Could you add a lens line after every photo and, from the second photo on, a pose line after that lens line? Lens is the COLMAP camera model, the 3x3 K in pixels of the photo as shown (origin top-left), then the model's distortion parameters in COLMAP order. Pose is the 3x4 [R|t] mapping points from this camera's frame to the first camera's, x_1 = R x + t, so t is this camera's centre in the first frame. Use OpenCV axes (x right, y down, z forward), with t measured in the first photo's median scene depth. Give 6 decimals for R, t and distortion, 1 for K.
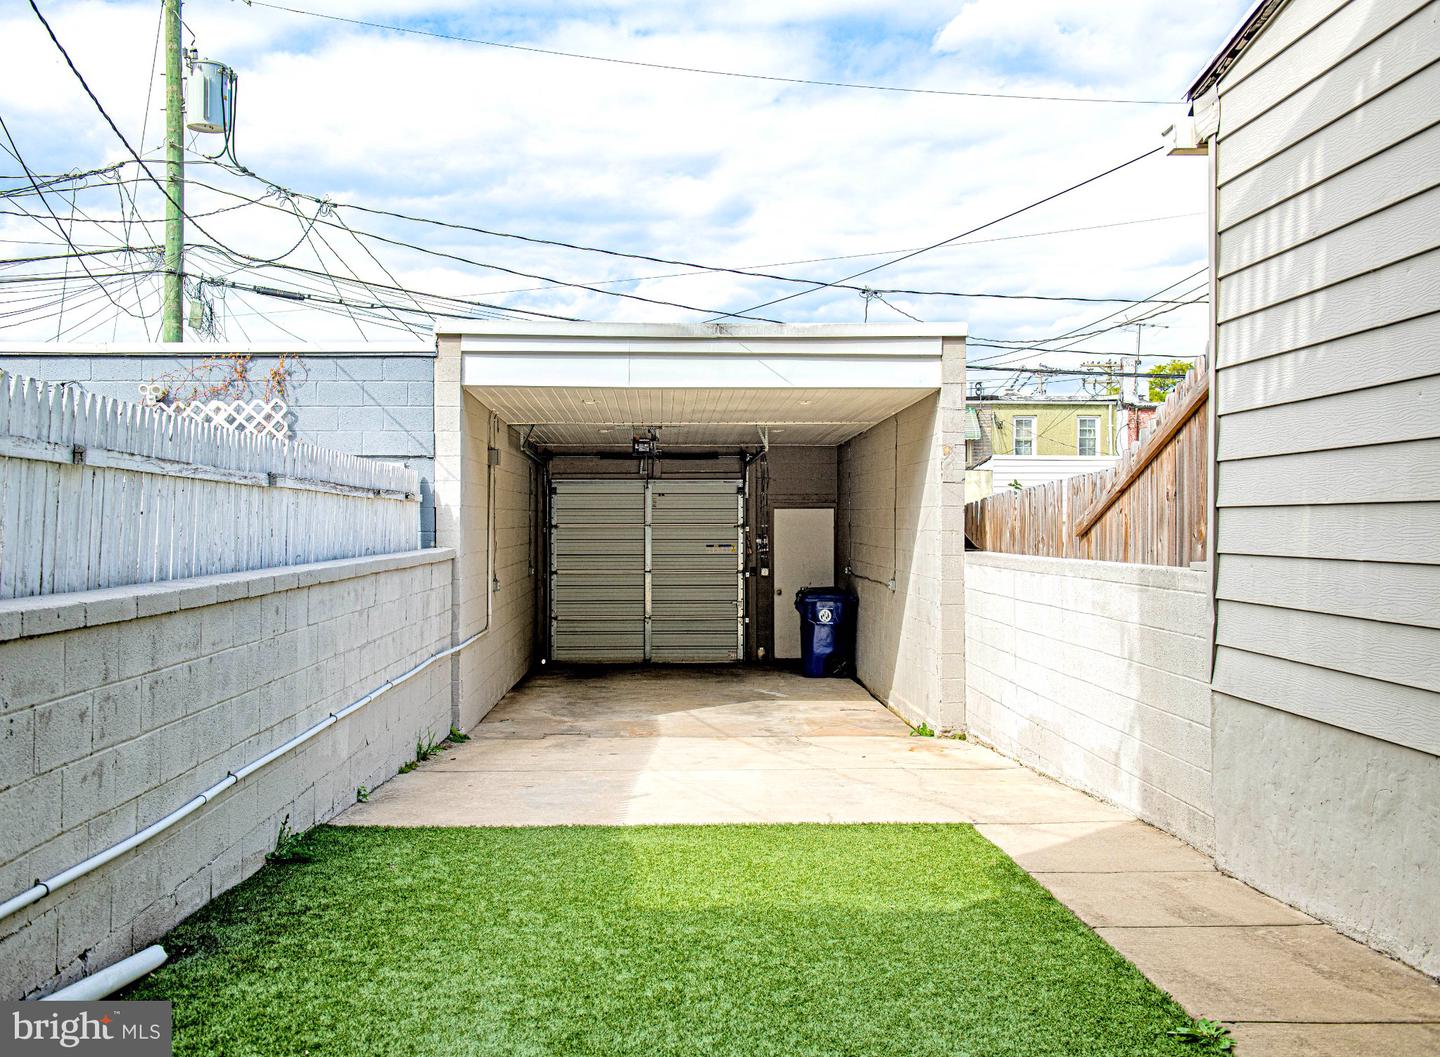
lens RADIAL K [[1412.7, 0, 720.5], [0, 1412.7, 527.7], [0, 0, 1]] dist [-0.000044, 0.000000]
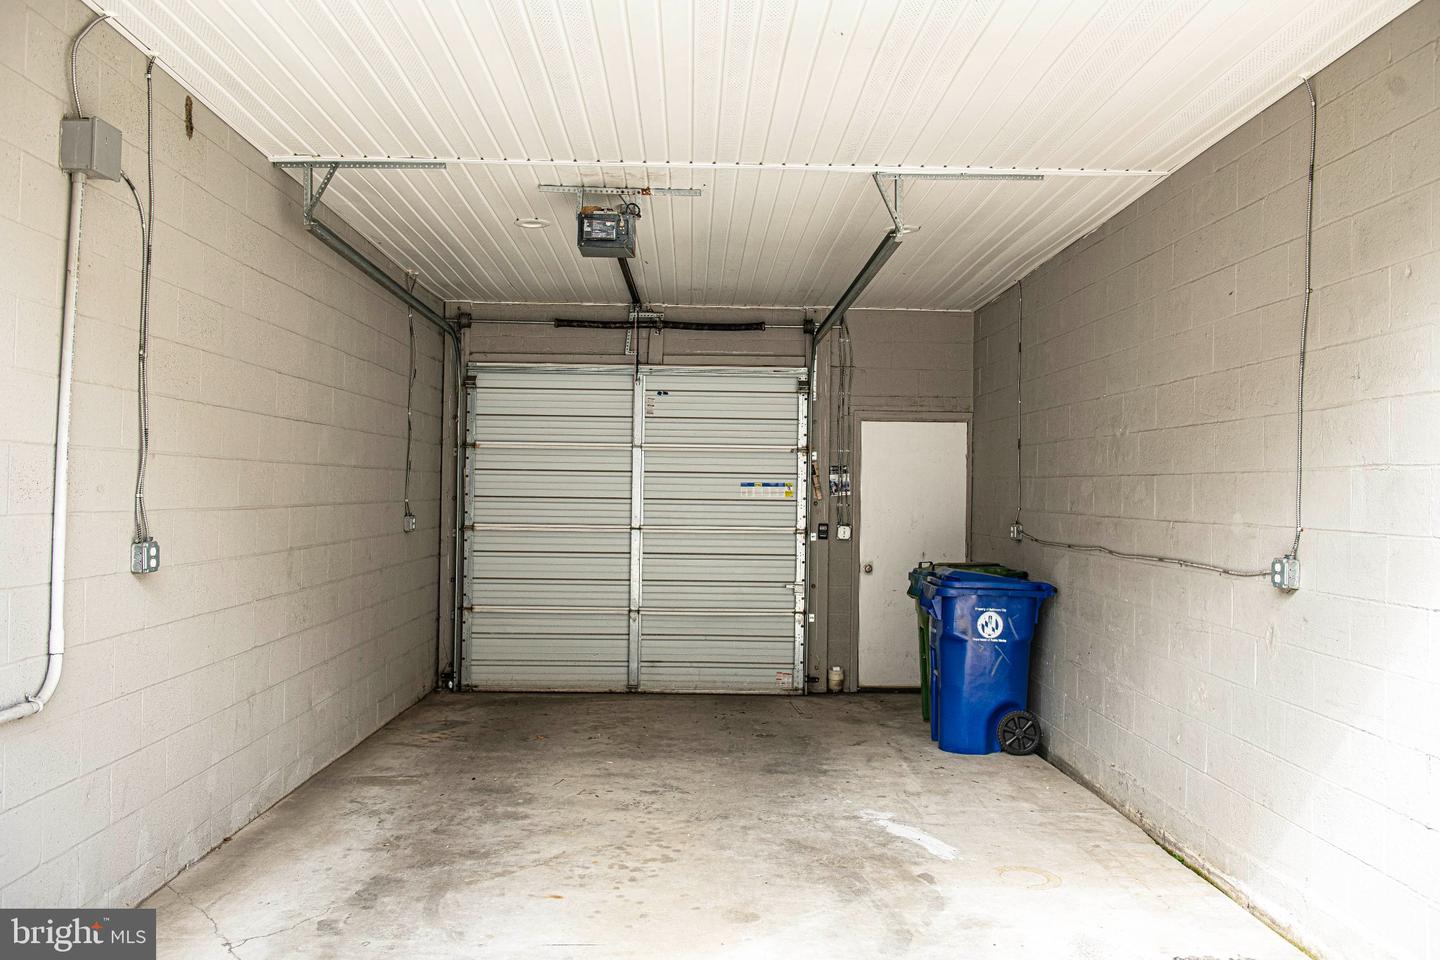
lens RADIAL K [[1217.8, 0, 718.3], [0, 1217.8, 484.7], [0, 0, 1]] dist [-0.003631, -0.007218]
pose [[0.999734, 0.014553, -0.017884, -0.010282], [-0.014714, 0.999852, -0.008876, 0.017343], [0.017753, 0.009137, 0.999801, 0.514115]]
